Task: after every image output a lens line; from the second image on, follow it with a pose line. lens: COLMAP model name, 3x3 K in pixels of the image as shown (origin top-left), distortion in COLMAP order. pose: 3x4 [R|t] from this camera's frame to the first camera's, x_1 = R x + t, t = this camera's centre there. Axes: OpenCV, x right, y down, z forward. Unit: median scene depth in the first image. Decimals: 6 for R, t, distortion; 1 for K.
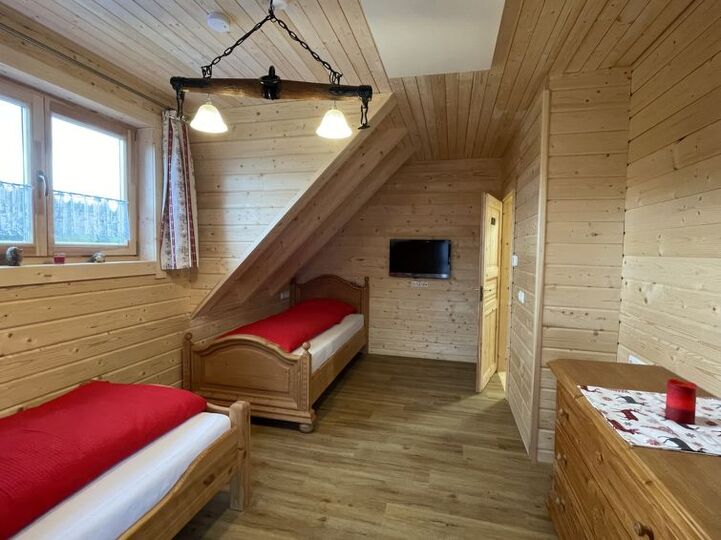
lens RADIAL K [[354.4, 0, 360.8], [0, 354.4, 268.8], [0, 0, 1]] dist [-0.002002, -0.000321]
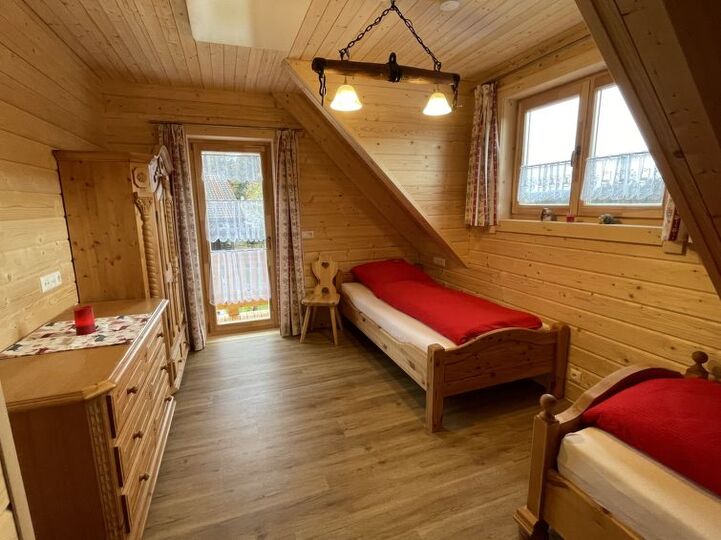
lens RADIAL K [[354.4, 0, 360.8], [0, 354.4, 268.8], [0, 0, 1]] dist [-0.002002, -0.000321]
pose [[-0.818834, 0.101658, -0.564957, 0.478501], [-0.028249, 0.975865, 0.216540, -0.107319], [0.573335, 0.193269, -0.796200, 1.694179]]
